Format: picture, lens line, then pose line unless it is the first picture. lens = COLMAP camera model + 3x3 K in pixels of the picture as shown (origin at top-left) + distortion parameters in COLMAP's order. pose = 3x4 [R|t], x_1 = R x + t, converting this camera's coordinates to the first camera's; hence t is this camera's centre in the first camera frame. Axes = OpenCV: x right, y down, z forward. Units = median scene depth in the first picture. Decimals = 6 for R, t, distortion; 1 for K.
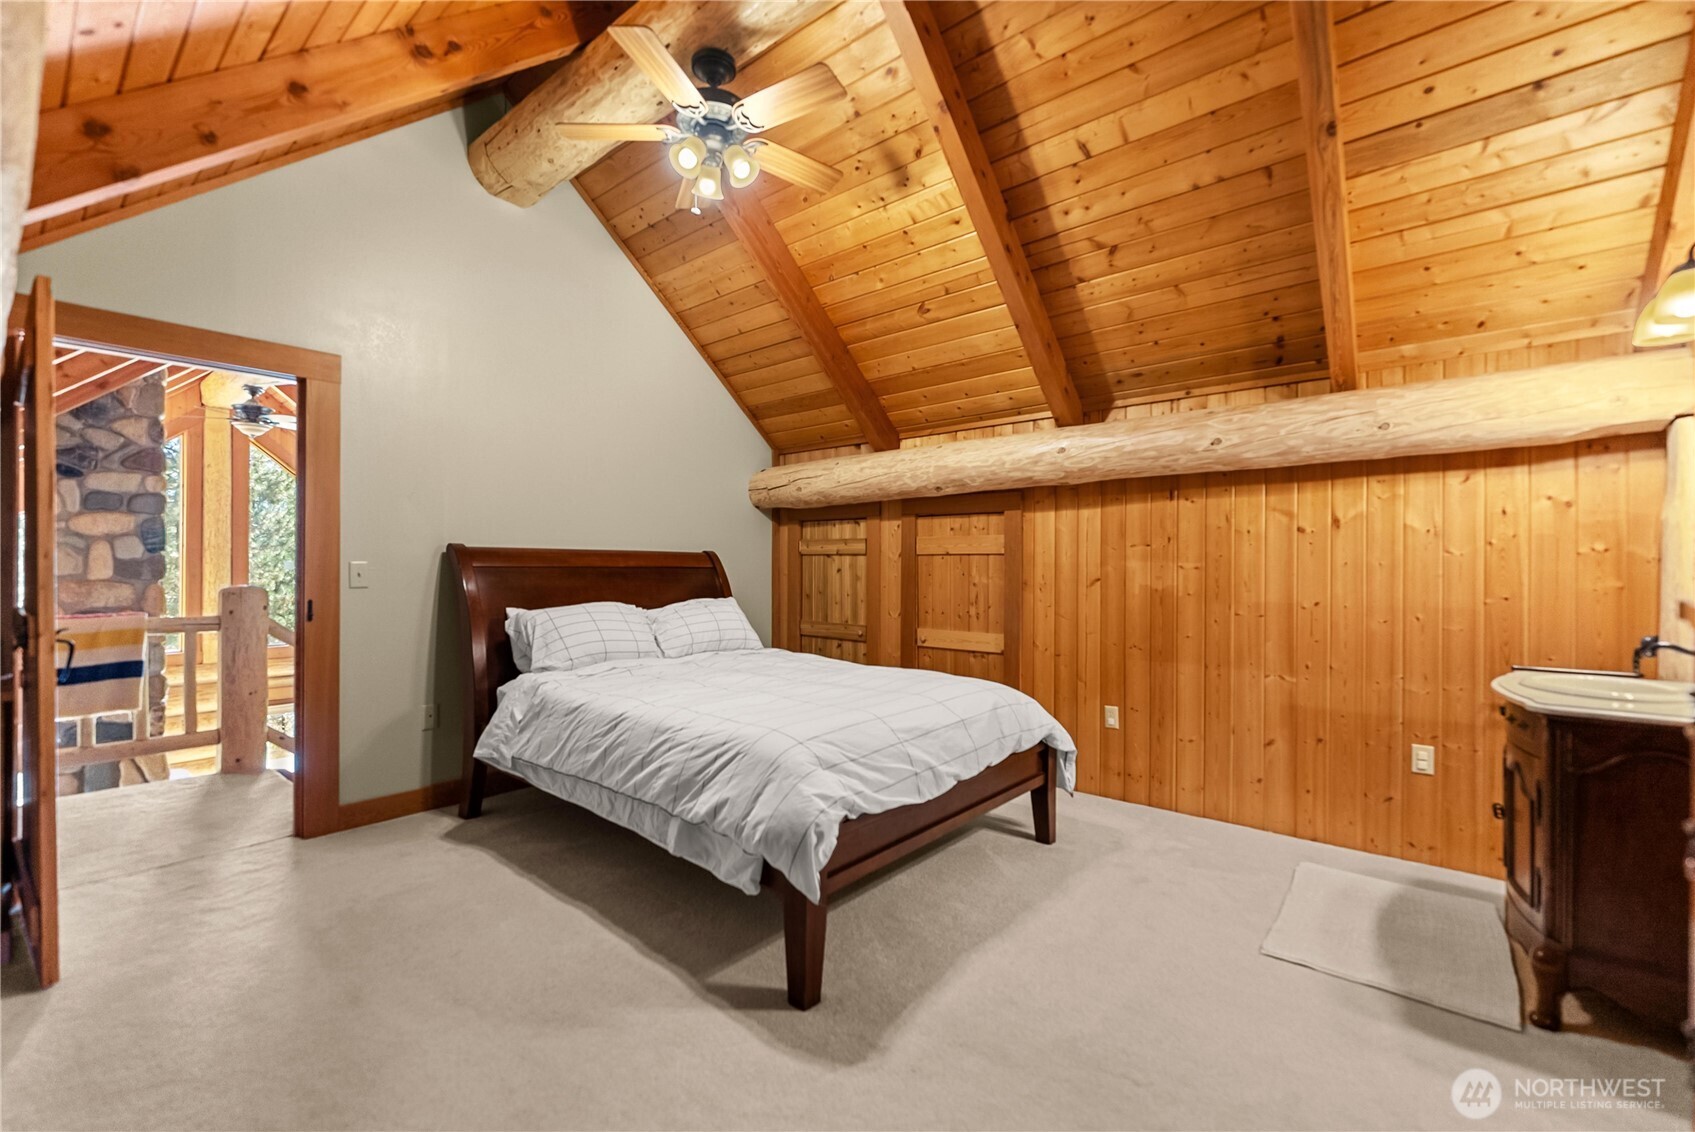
lens RADIAL K [[715.6, 0, 848.9], [0, 715.6, 567.9], [0, 0, 1]] dist [-0.002773, -0.000286]
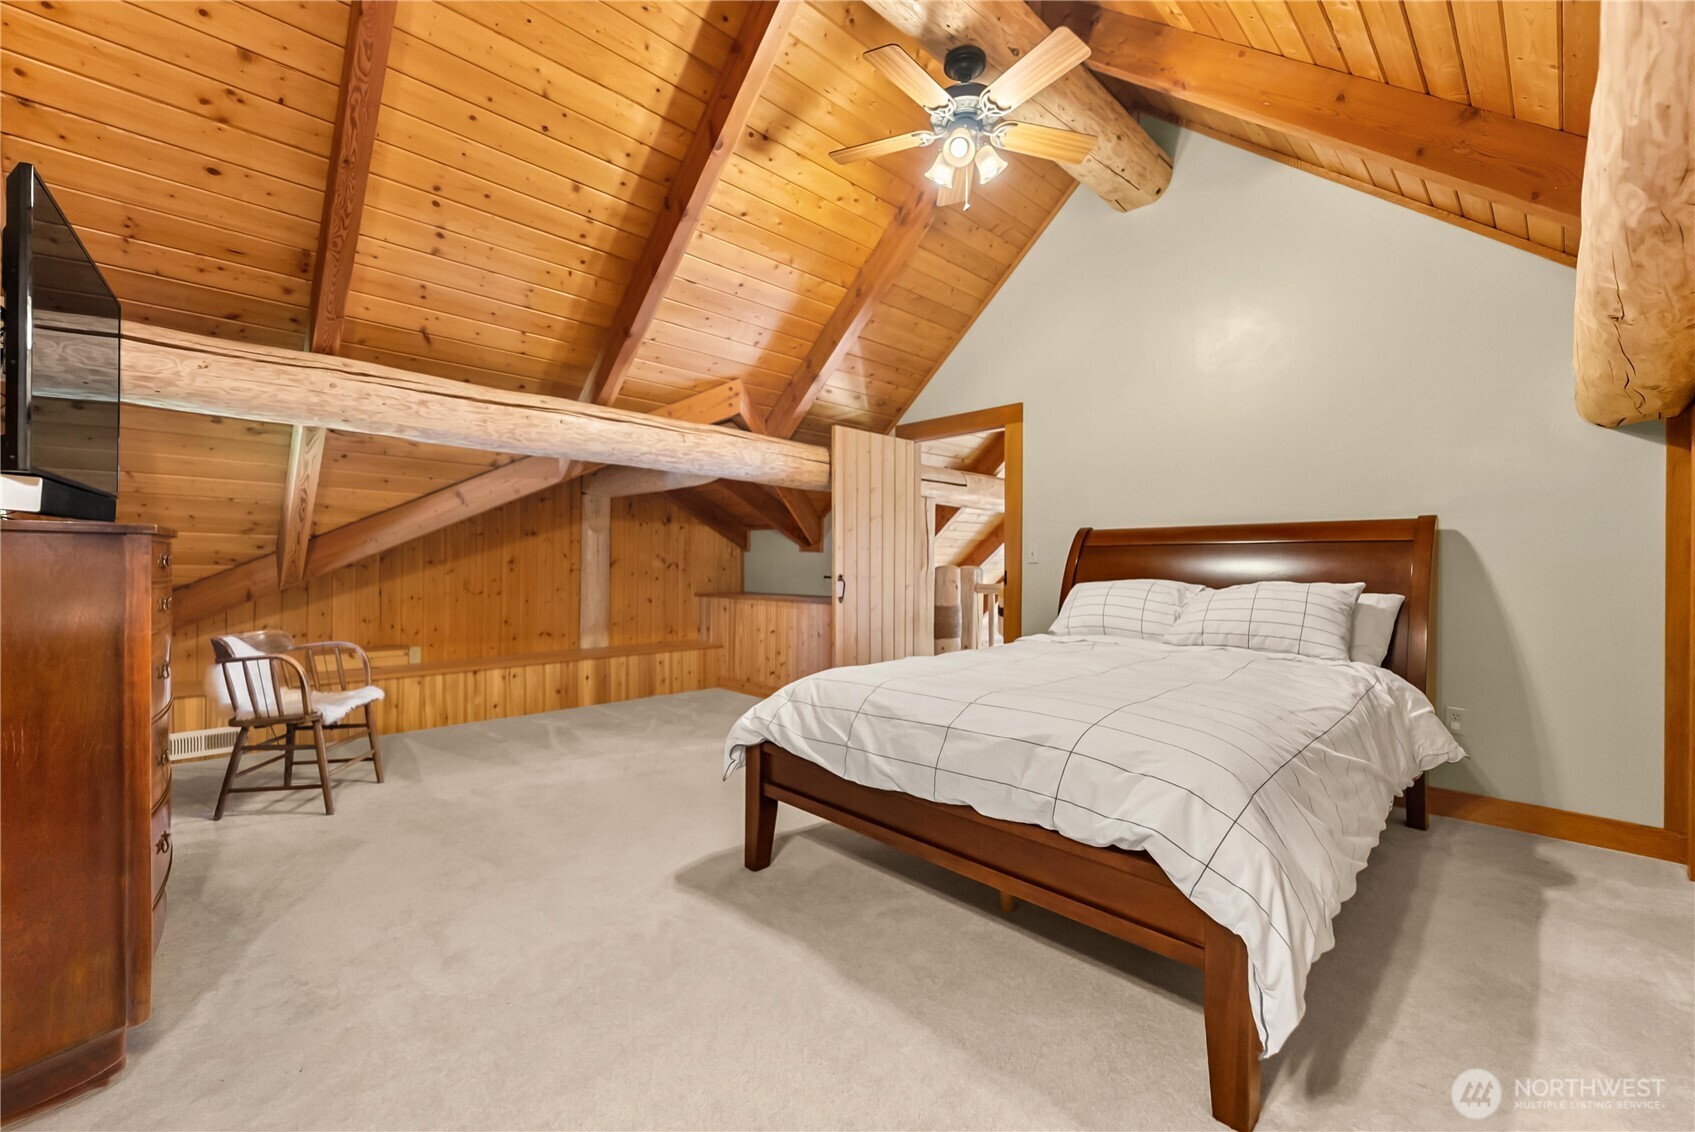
lens RADIAL K [[699.9, 0, 847.0], [0, 699.9, 569.1], [0, 0, 1]] dist [0.000928, 0.000119]
pose [[-0.107223, -0.000649, -0.994235, 0.560826], [-0.005059, 0.999987, -0.000107, 0.031706], [0.994222, 0.005019, -0.107224, 0.613055]]
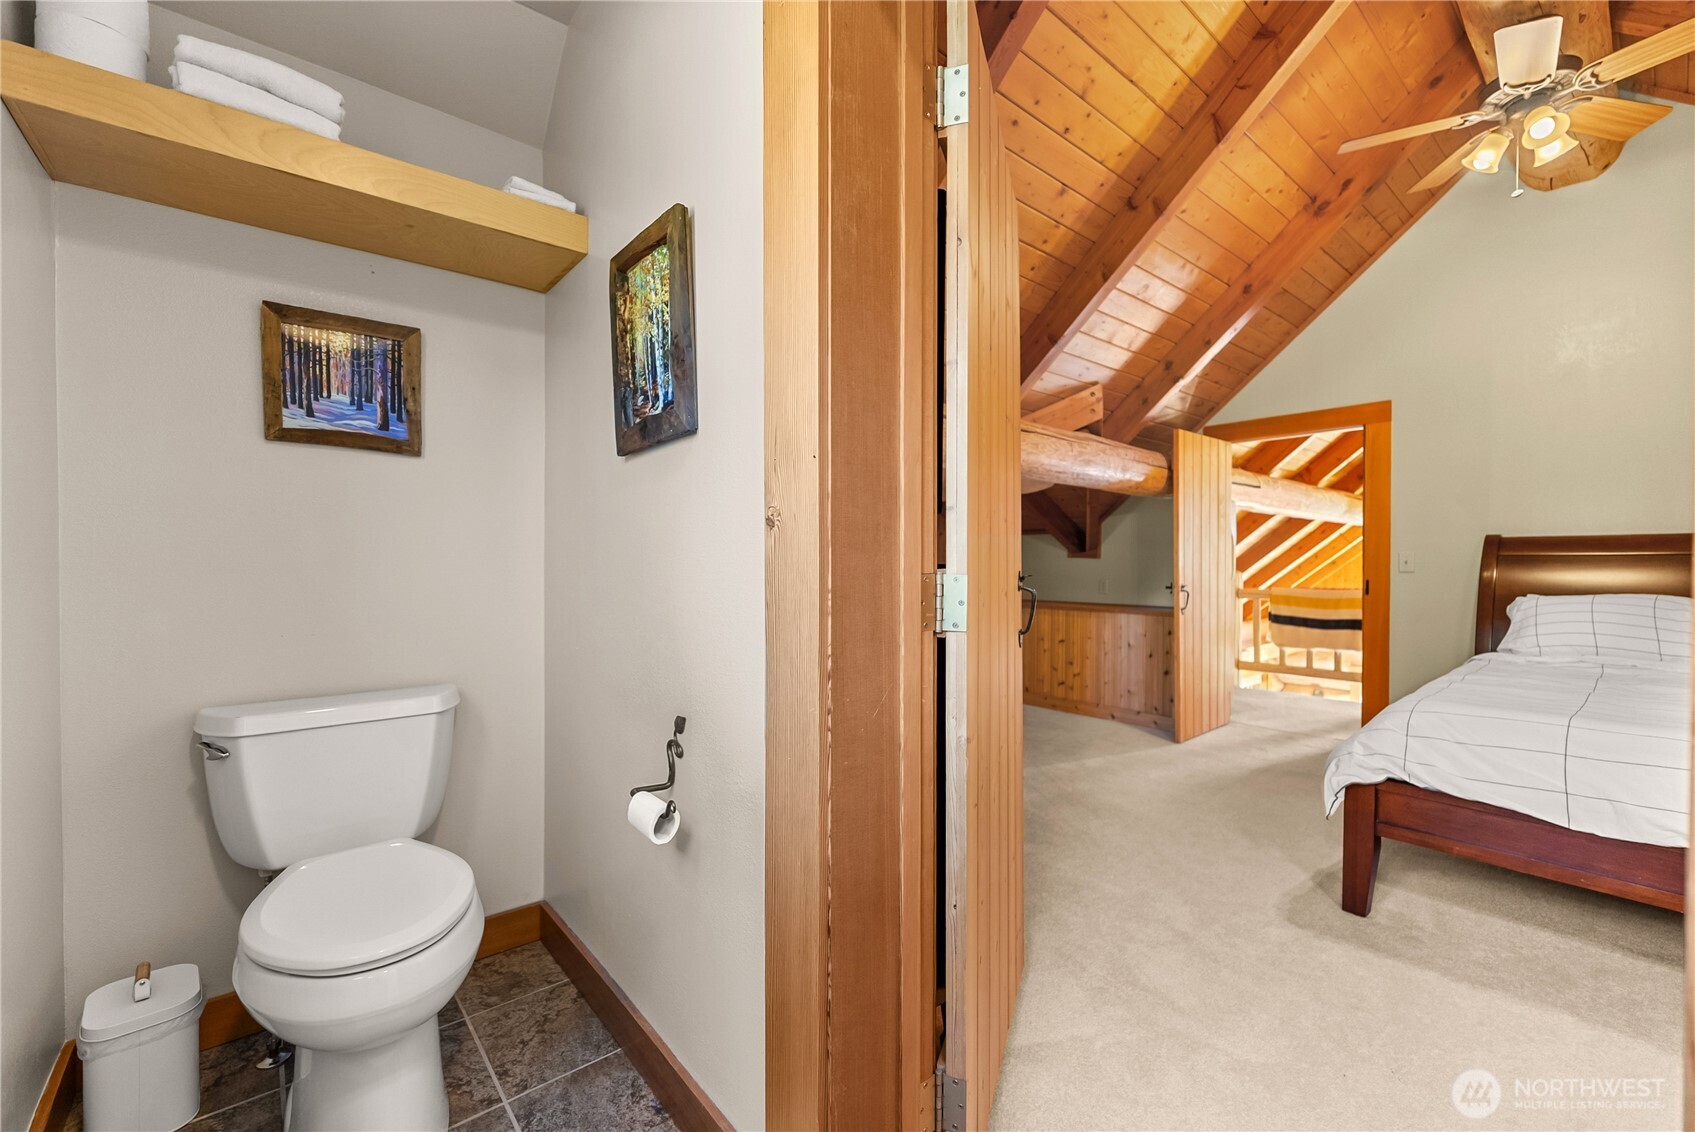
lens RADIAL K [[699.9, 0, 847.0], [0, 699.9, 569.1], [0, 0, 1]] dist [0.000928, 0.000119]
pose [[-0.175975, 0.008349, -0.984359, 0.594087], [0.002654, 0.999964, 0.008007, 0.006830], [0.984391, -0.001203, -0.175990, 0.168427]]
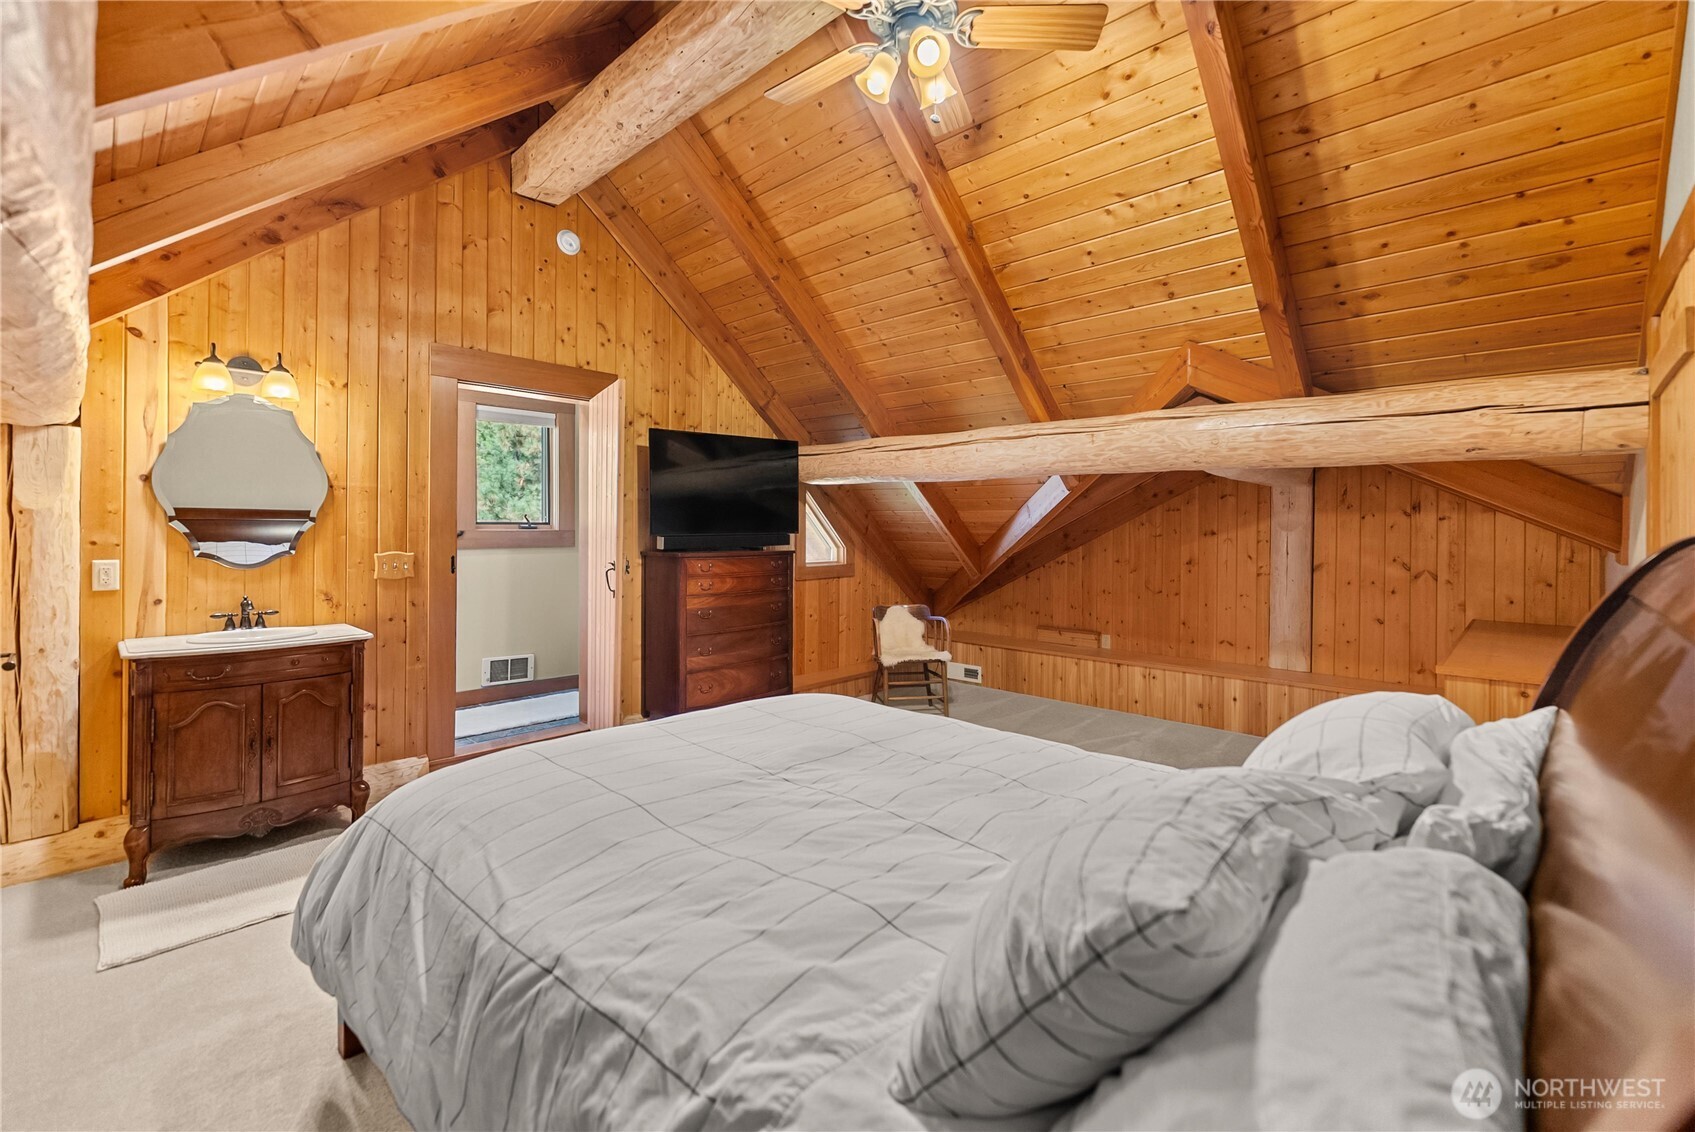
lens RADIAL K [[714.1, 0, 848.8], [0, 714.1, 531.9], [0, 0, 1]] dist [0.000579, 0.000053]
pose [[-0.997560, -0.011431, 0.068871, -0.113669], [-0.011359, 0.999934, 0.001441, -0.027833], [-0.068883, 0.000655, -0.997625, 1.172621]]
